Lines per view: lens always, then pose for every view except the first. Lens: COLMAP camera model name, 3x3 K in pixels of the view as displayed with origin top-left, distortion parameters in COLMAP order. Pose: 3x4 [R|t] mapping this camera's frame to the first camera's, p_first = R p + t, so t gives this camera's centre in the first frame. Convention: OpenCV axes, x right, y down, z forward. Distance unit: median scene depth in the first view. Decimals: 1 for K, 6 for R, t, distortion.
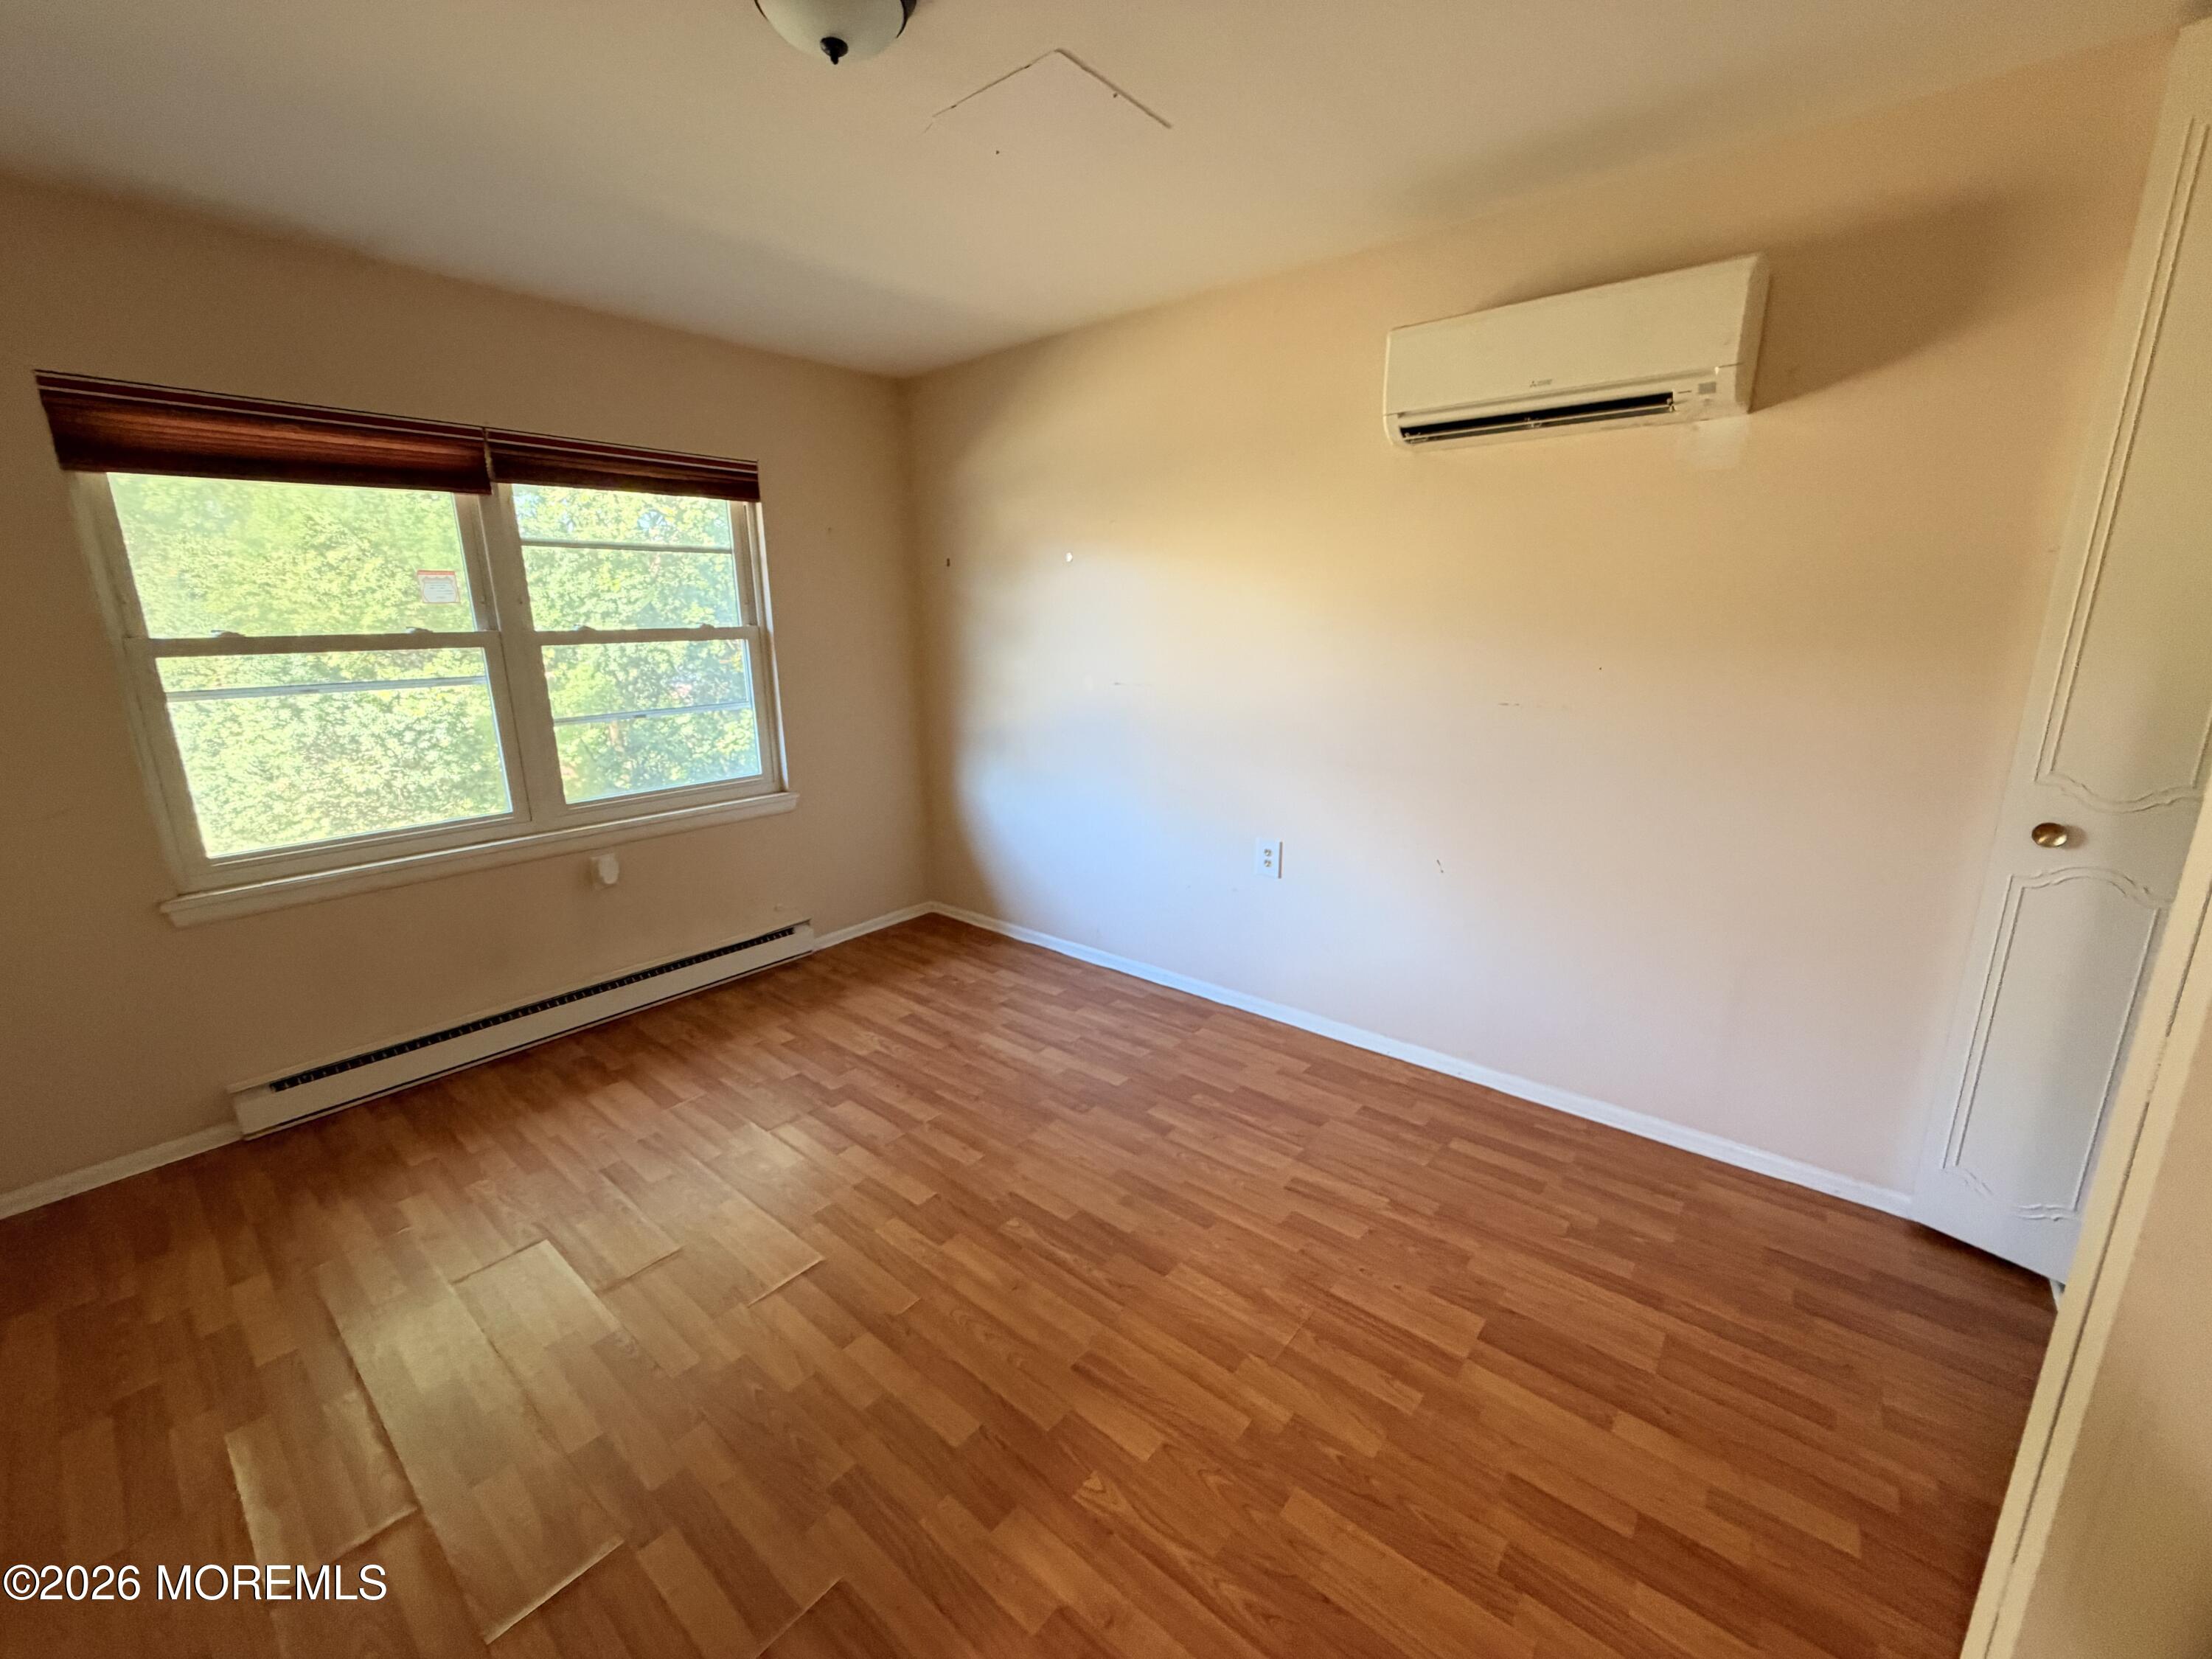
lens RADIAL K [[888.3, 0, 1099.9], [0, 888.3, 831.1], [0, 0, 1]] dist [0.003632, 0.000612]
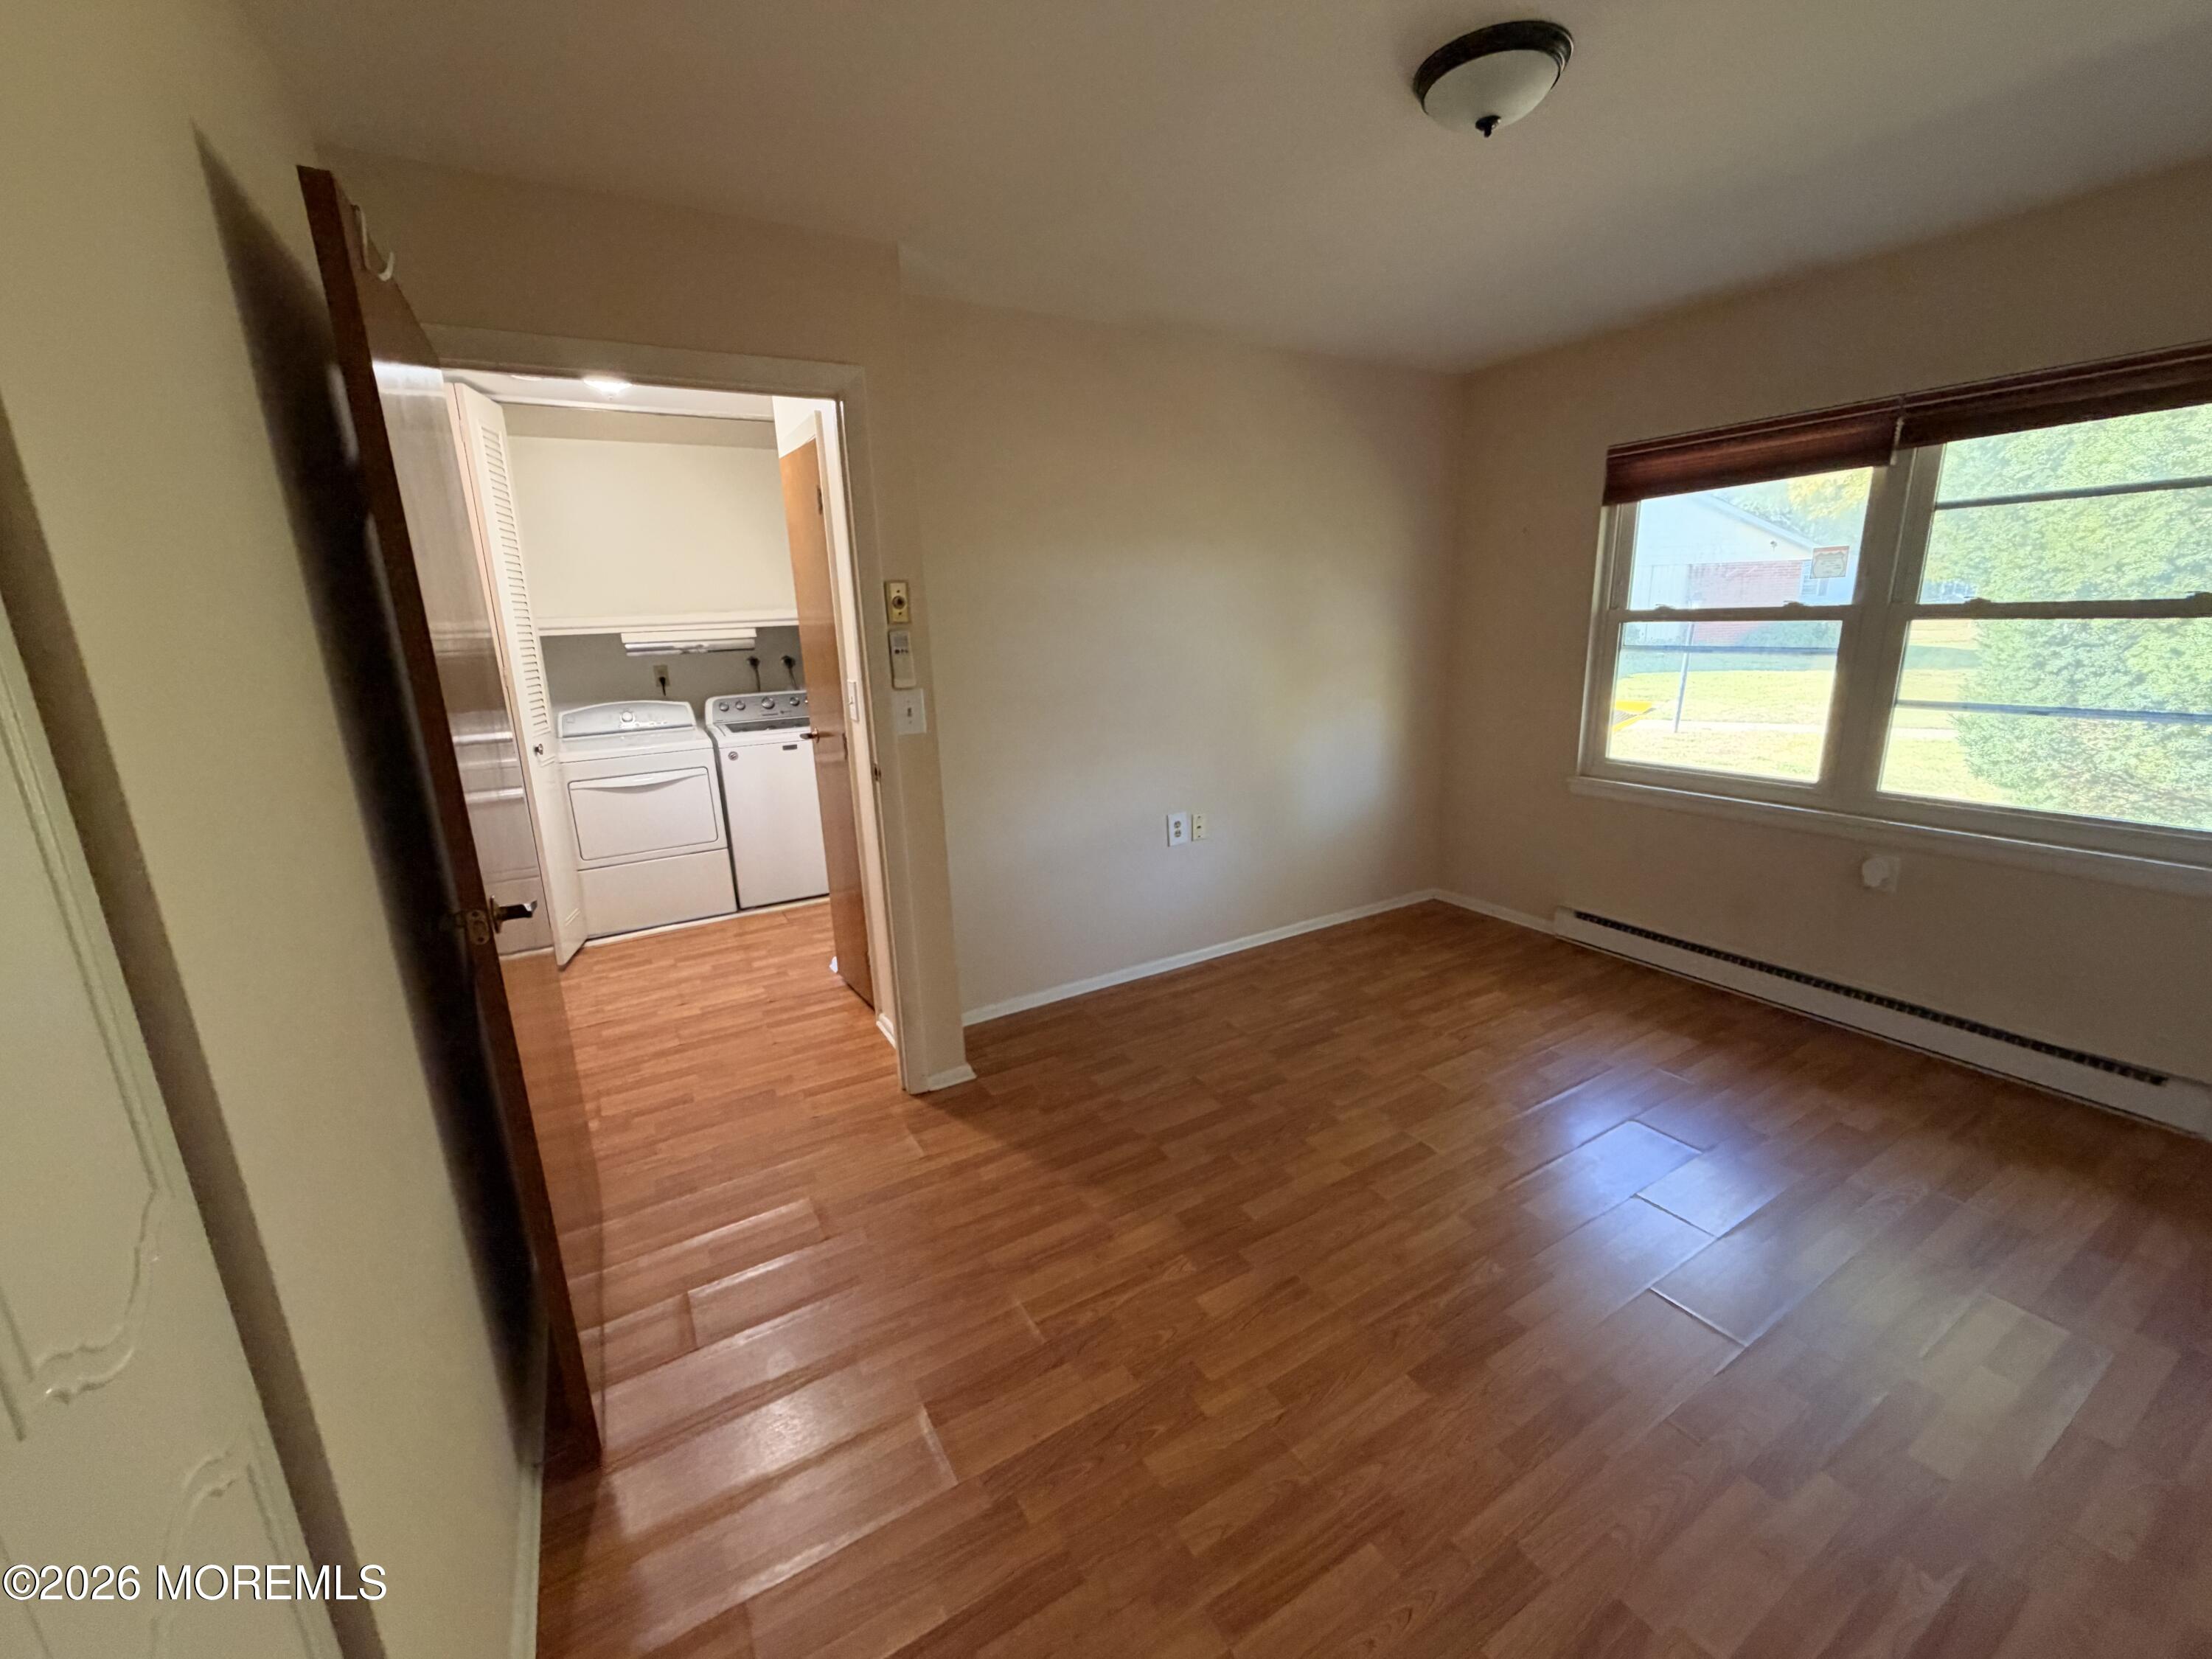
lens RADIAL K [[888.3, 0, 1097.8], [0, 888.3, 828.7], [0, 0, 1]] dist [0.003632, 0.000612]
pose [[-0.339536, 0.248963, -0.907046, 0.653823], [-0.186234, 0.927449, 0.324277, -0.176949], [0.921972, 0.279026, -0.268537, 0.624333]]
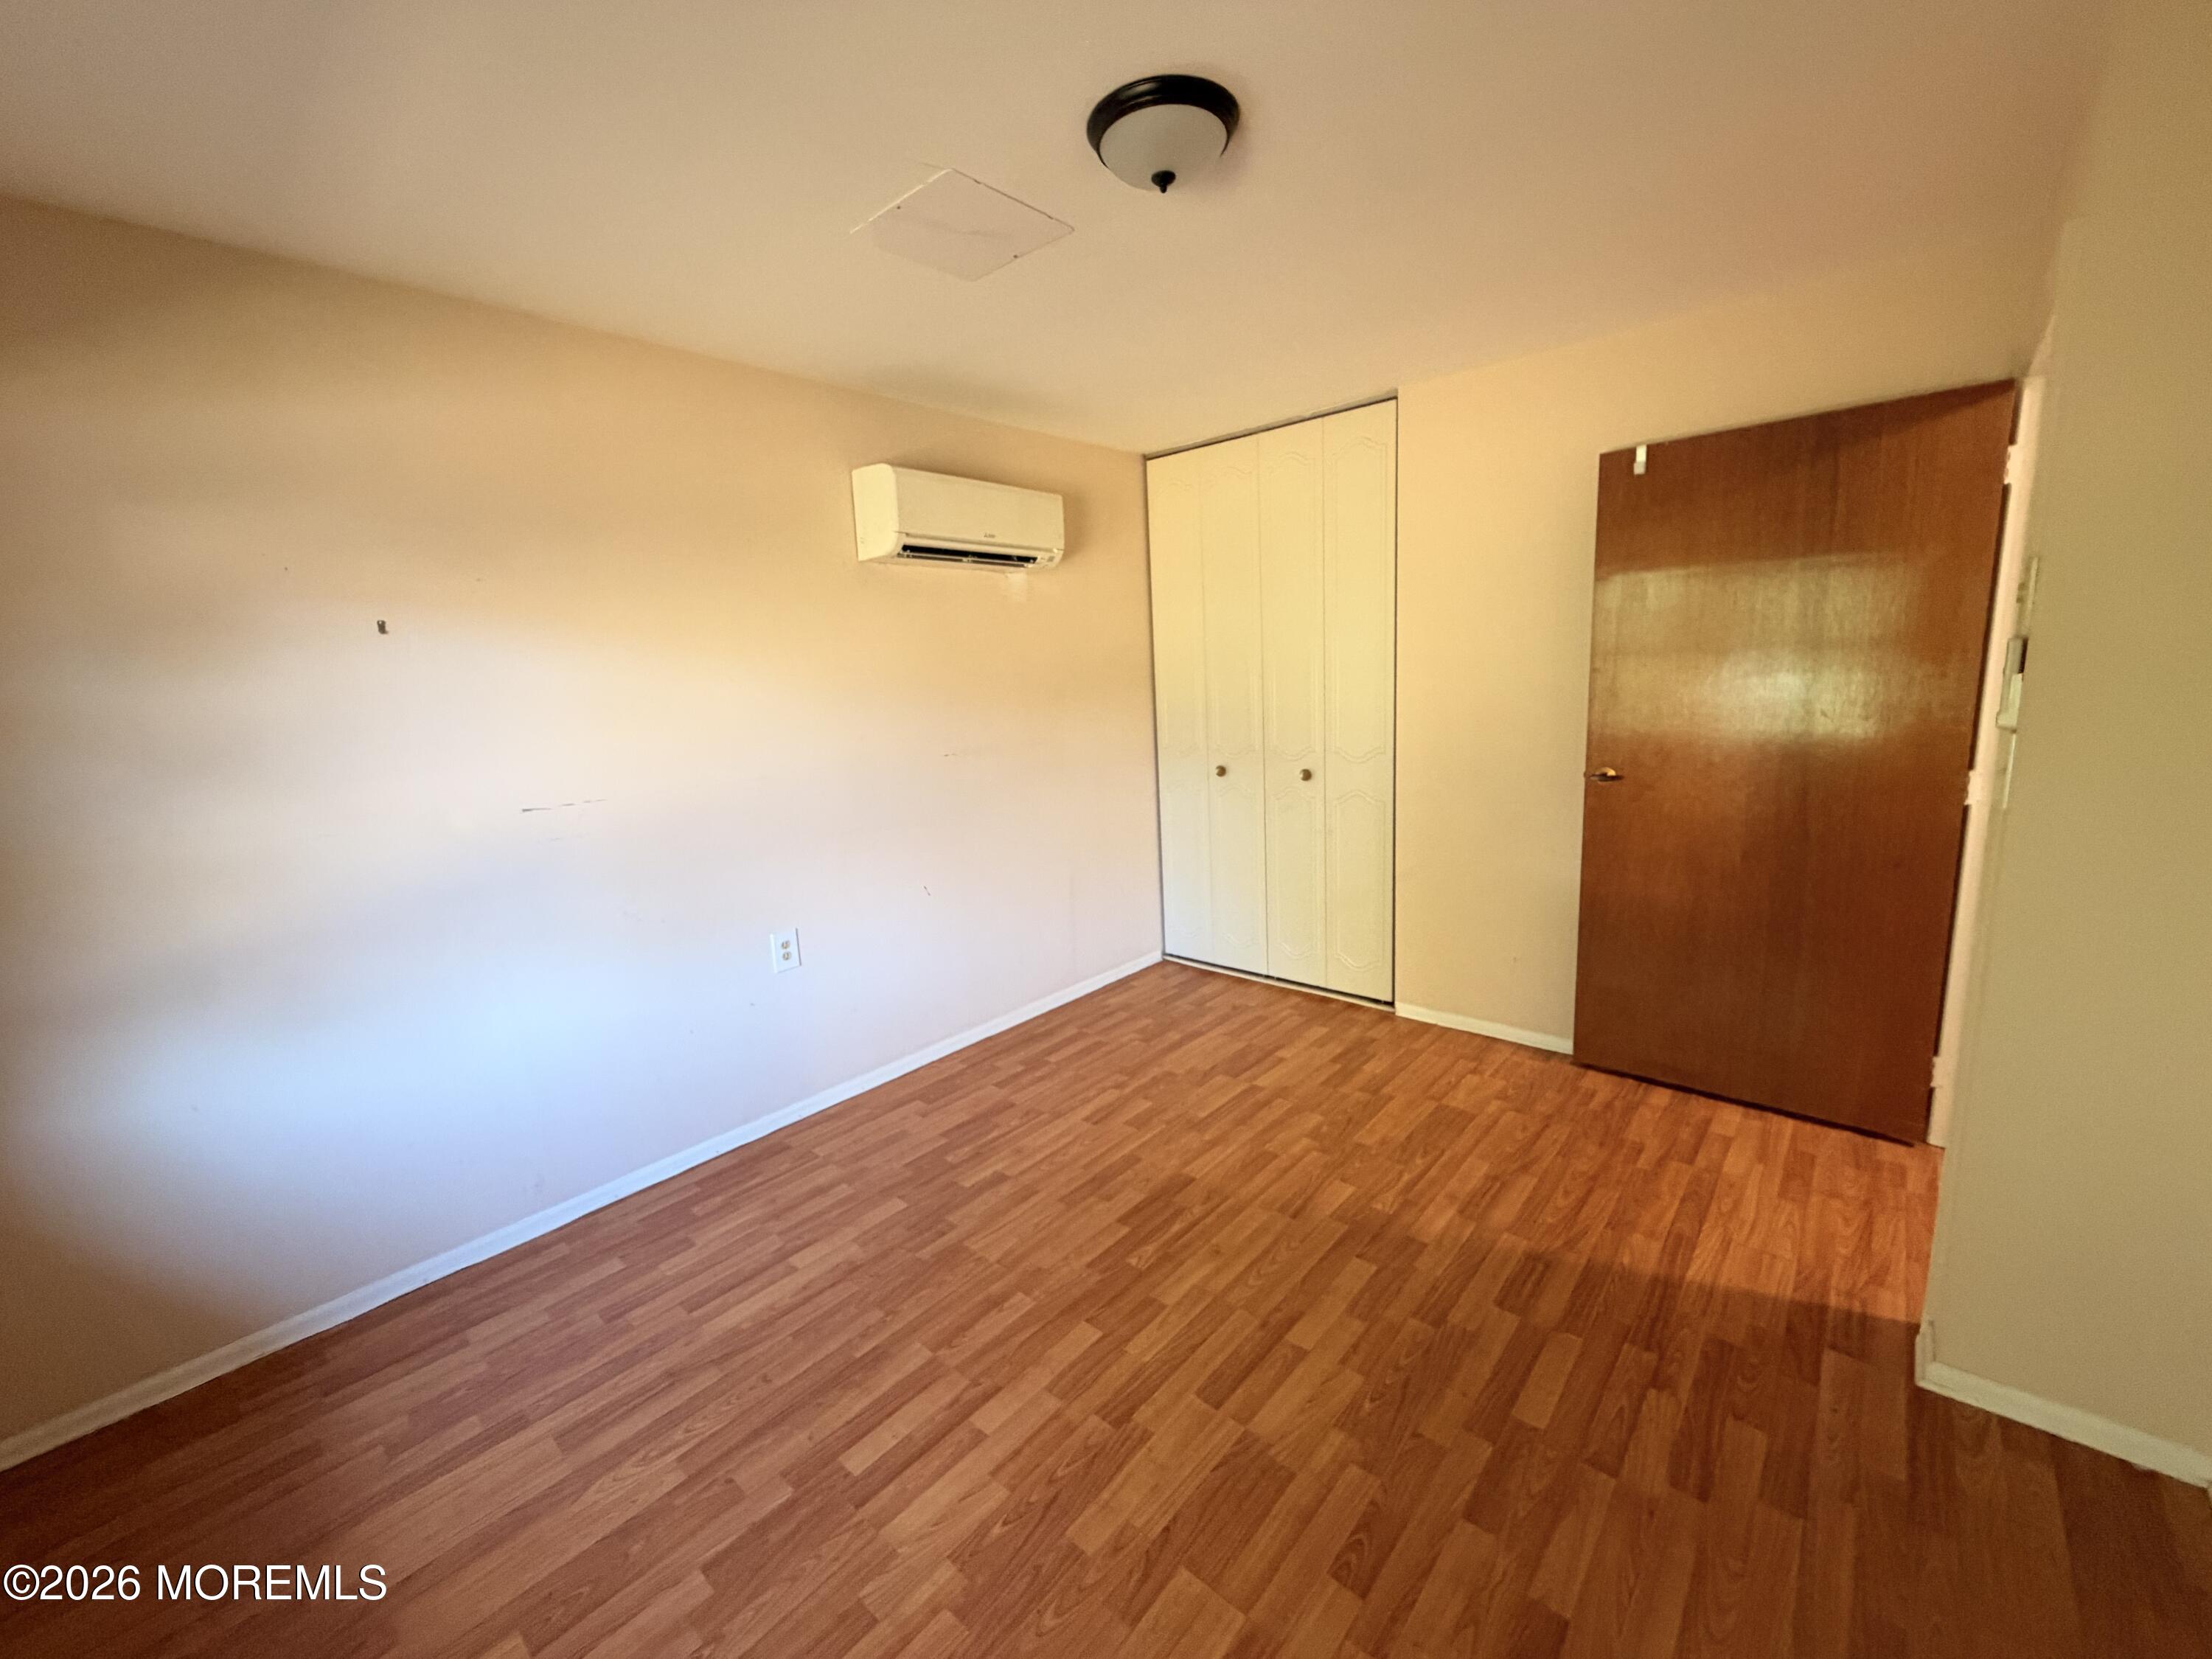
lens RADIAL K [[888.3, 0, 1104.9], [0, 888.3, 831.8], [0, 0, 1]] dist [0.003632, 0.000612]
pose [[0.027198, -0.167998, 0.985412, -0.875420], [0.287033, 0.945577, 0.153285, -0.168118], [-0.957534, 0.278677, 0.073939, 0.692903]]
